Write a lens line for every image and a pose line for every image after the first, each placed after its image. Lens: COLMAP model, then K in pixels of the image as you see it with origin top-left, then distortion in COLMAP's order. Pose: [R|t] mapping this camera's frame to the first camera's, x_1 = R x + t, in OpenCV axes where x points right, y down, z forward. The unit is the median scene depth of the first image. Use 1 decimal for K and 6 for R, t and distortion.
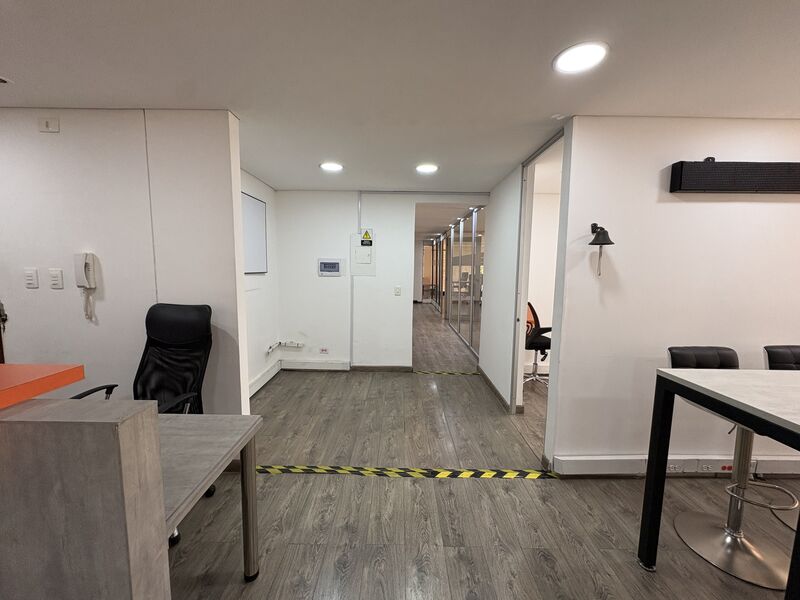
lens RADIAL K [[321.0, 0, 397.7], [0, 321.0, 300.8], [0, 0, 1]] dist [0.003540, 0.000190]
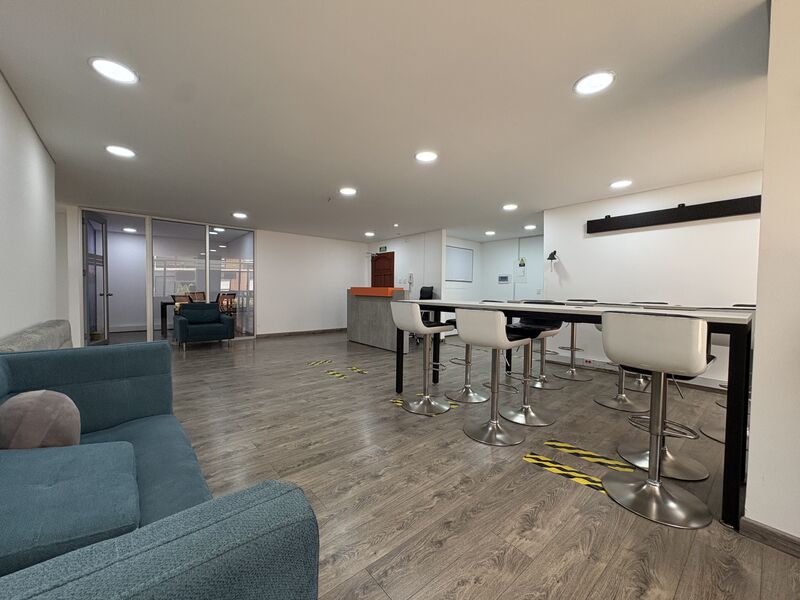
lens RADIAL K [[321.0, 0, 399.6], [0, 321.0, 300.8], [0, 0, 1]] dist [0.003540, 0.000190]
pose [[0.648552, 0.017307, -0.760974, 1.183334], [-0.087128, 0.994858, -0.051630, 0.249333], [0.756167, 0.099786, 0.646725, -0.969203]]
